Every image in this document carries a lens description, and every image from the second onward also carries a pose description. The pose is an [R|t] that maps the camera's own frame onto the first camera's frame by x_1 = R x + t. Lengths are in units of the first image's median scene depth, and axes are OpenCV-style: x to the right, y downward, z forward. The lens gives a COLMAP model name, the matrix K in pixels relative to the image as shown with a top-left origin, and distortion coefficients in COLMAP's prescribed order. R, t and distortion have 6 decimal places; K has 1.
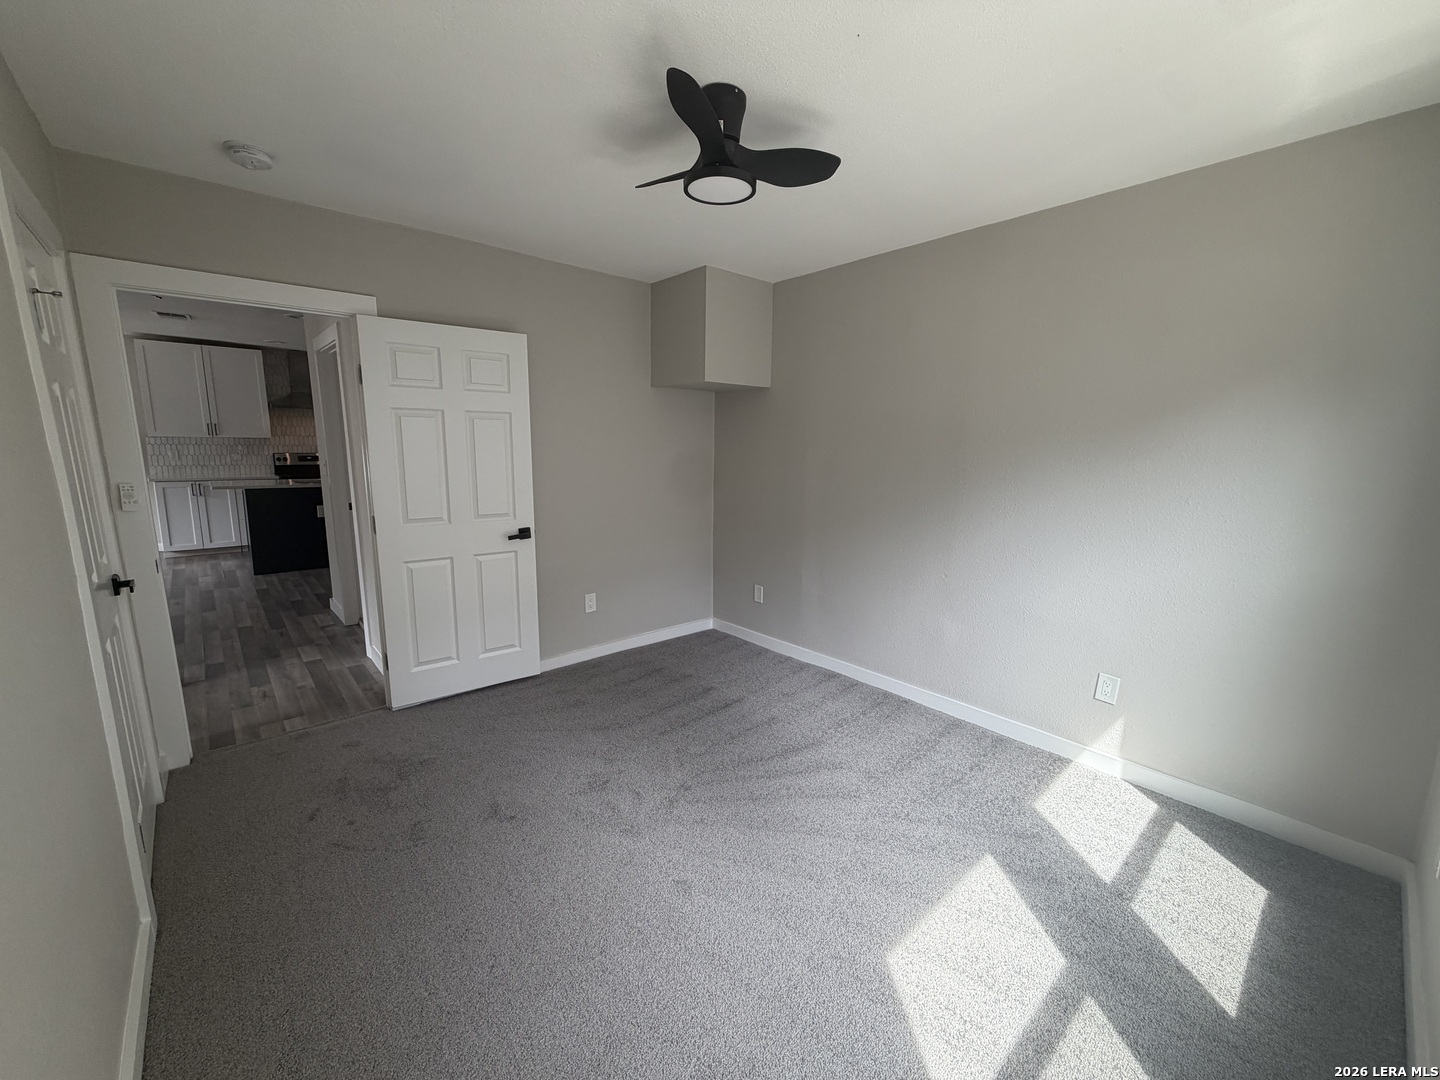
lens RADIAL K [[574.5, 0, 715.7], [0, 574.5, 535.8], [0, 0, 1]] dist [-0.003383, 0.000069]
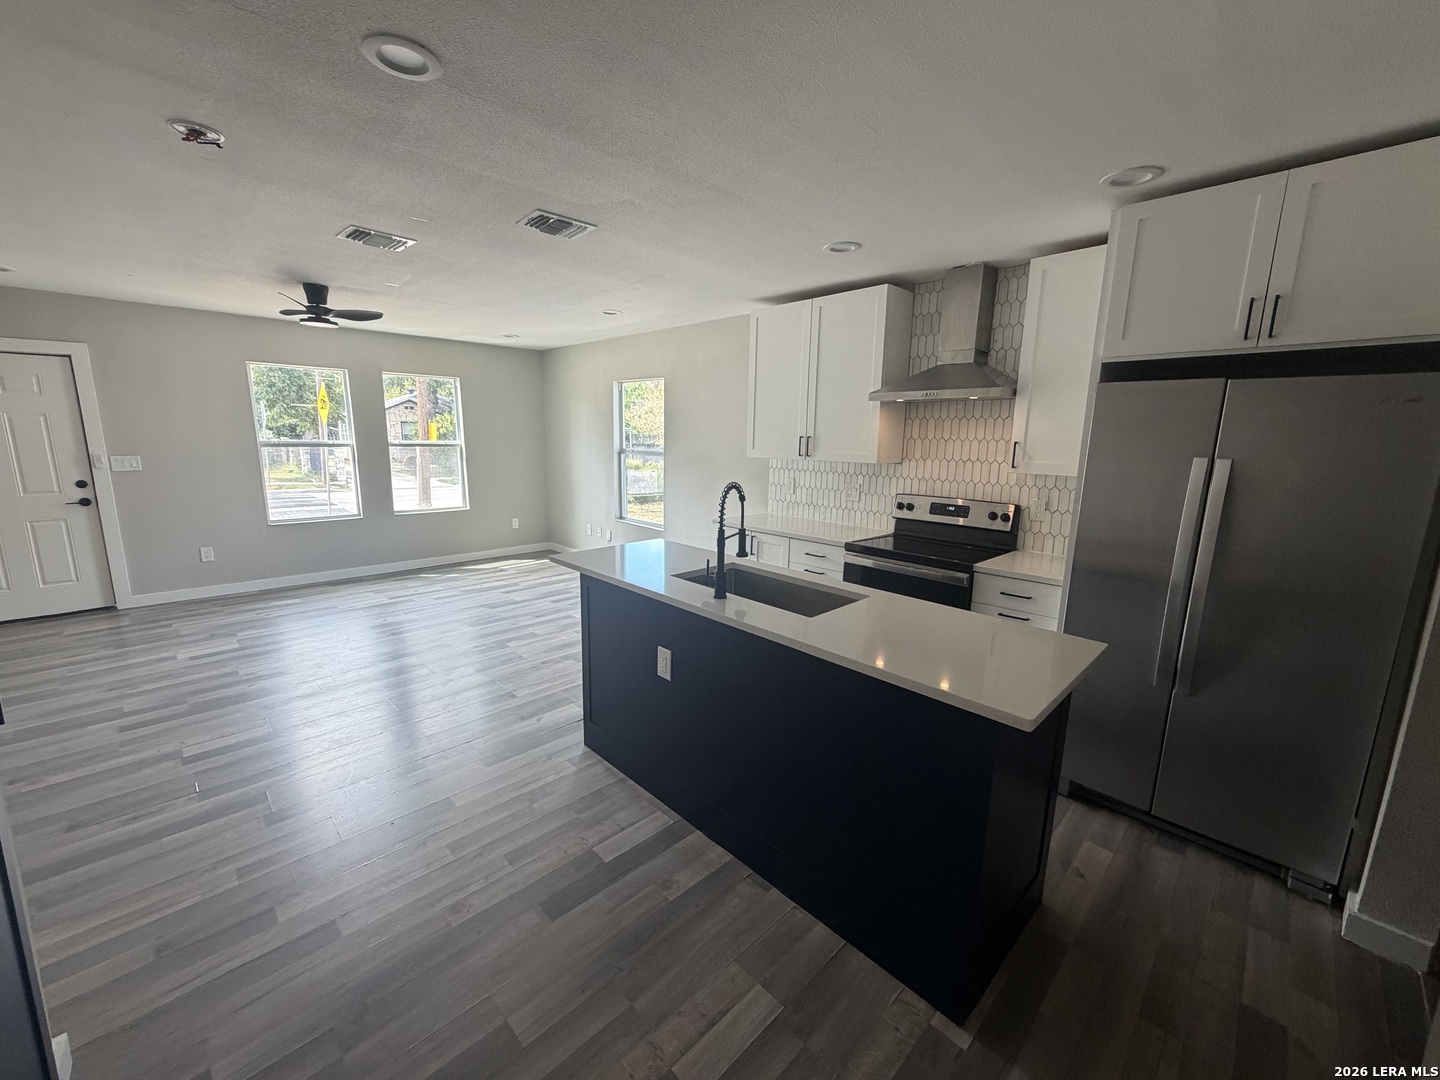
lens RADIAL K [[571.1, 0, 720.0], [0, 571.1, 540.0], [0, 0, 1]] dist [-0.000866, -0.000067]
pose [[0.057477, 0.165671, -0.984505, -0.293721], [-0.183487, 0.971090, 0.152701, -0.161781], [0.981340, 0.171867, 0.086214, 0.856424]]
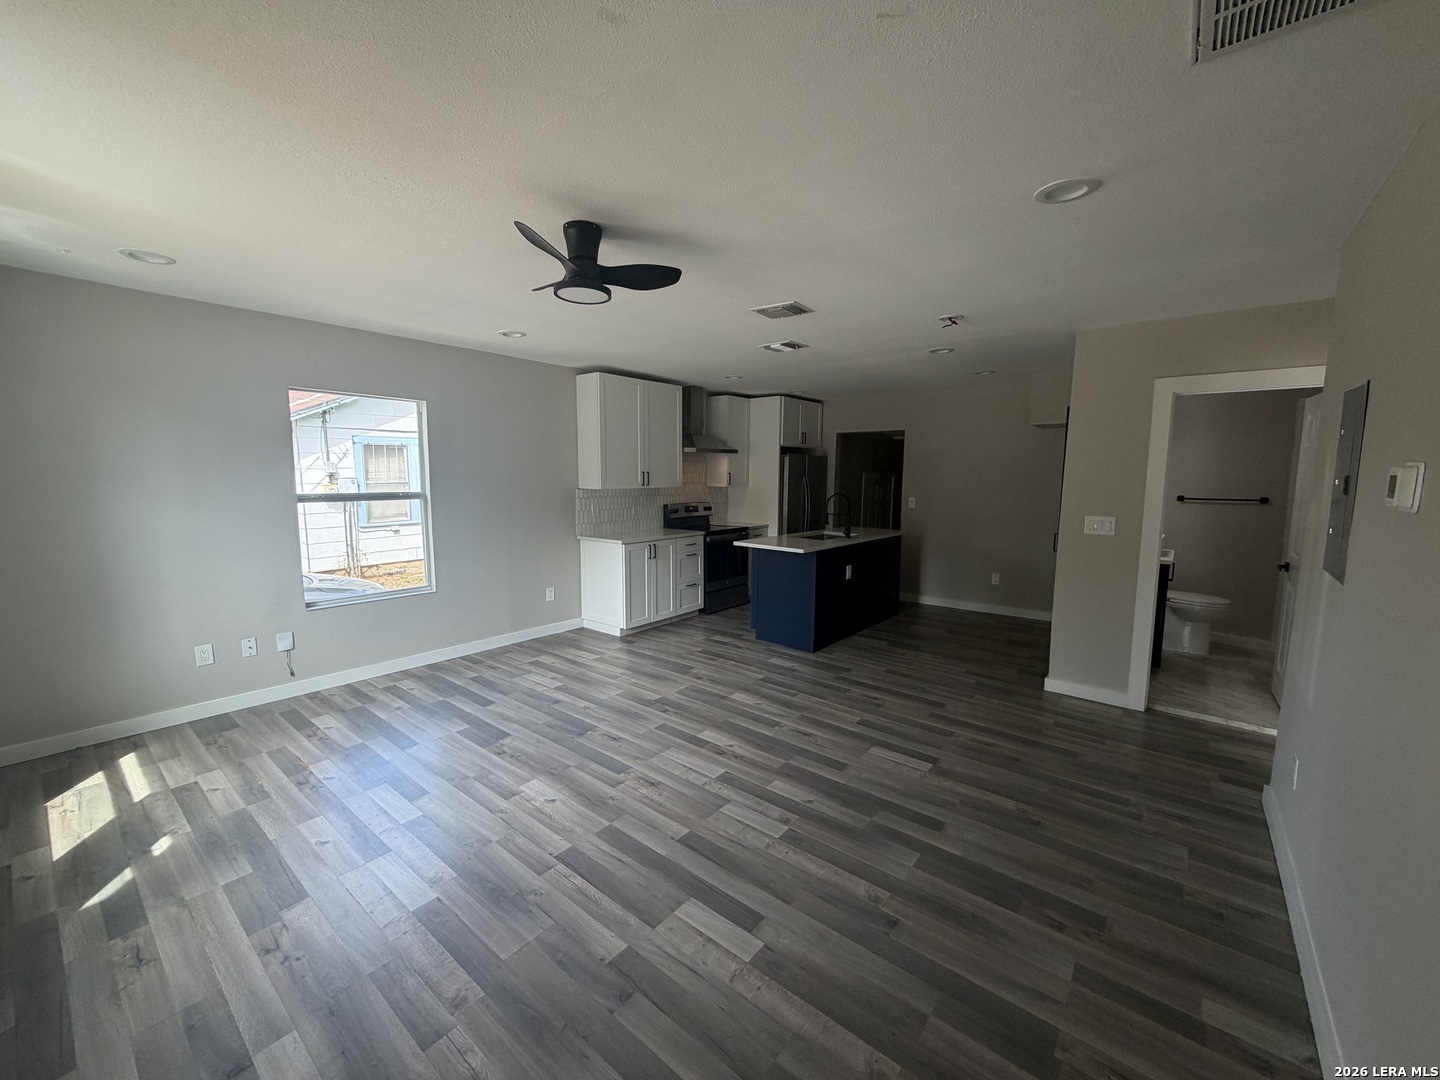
lens RADIAL K [[574.5, 0, 715.7], [0, 574.5, 535.8], [0, 0, 1]] dist [-0.003383, 0.000069]
pose [[0.986352, -0.026609, 0.162484, -0.891284], [0.035270, 0.998093, -0.050654, -0.054826], [-0.160826, 0.055694, 0.985410, 0.153456]]
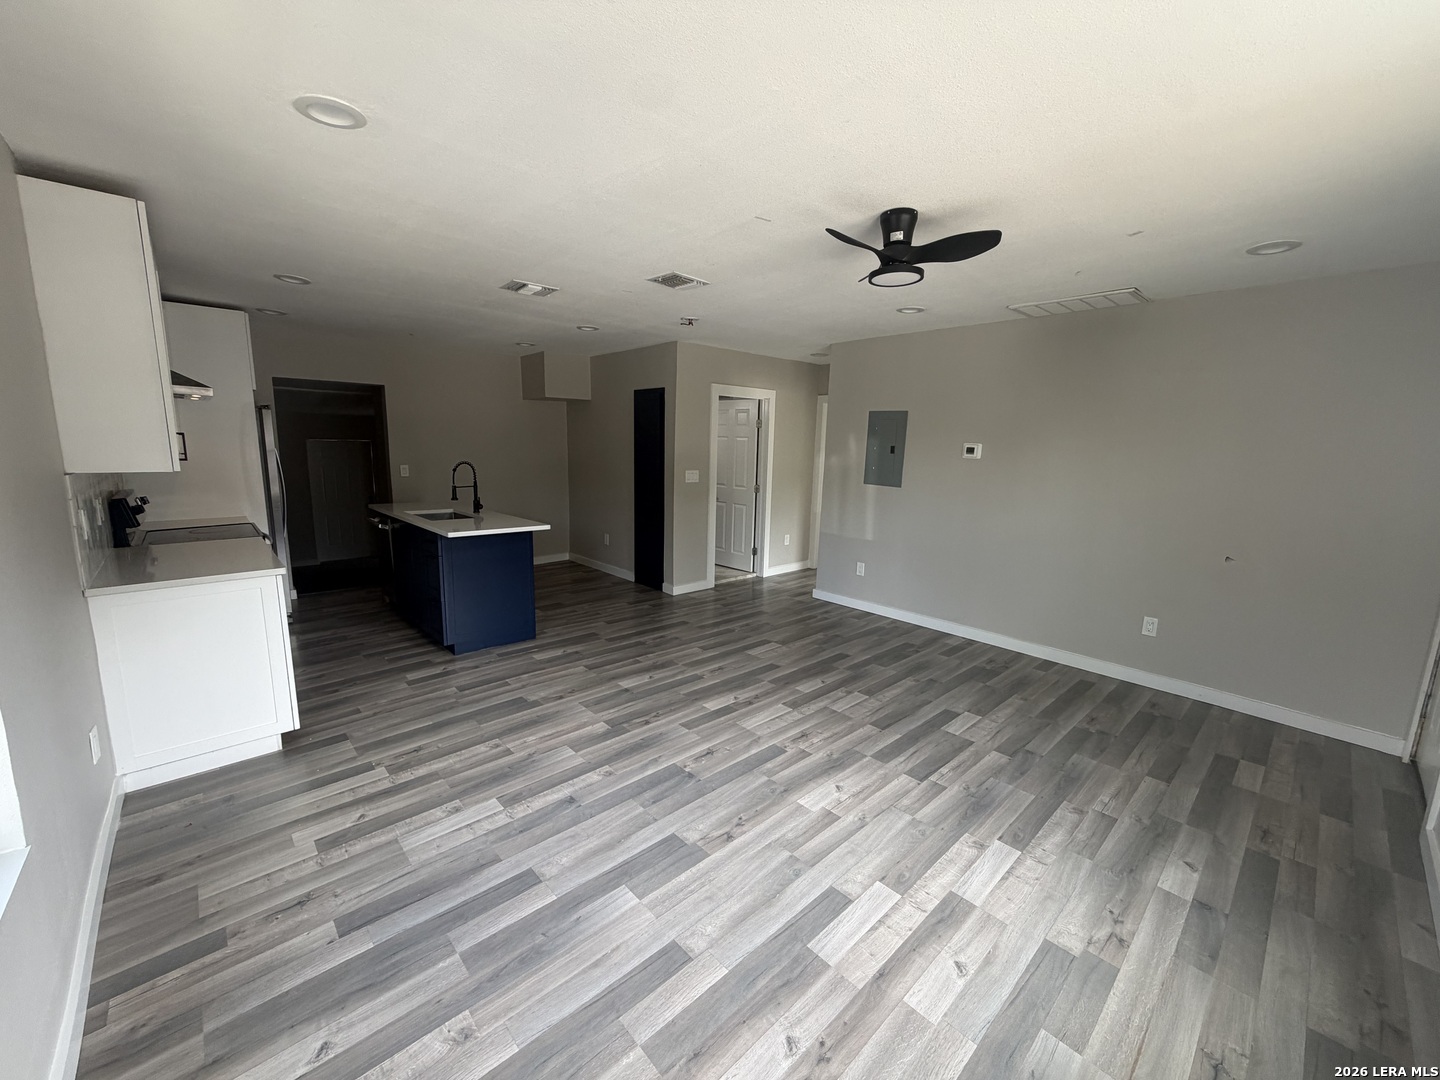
lens RADIAL K [[574.5, 0, 715.7], [0, 574.5, 535.8], [0, 0, 1]] dist [-0.003383, 0.000069]
pose [[-0.018560, -0.175877, 0.984237, -1.273584], [0.147605, 0.973138, 0.176678, -0.137400], [-0.988872, 0.148557, 0.007899, 0.604536]]
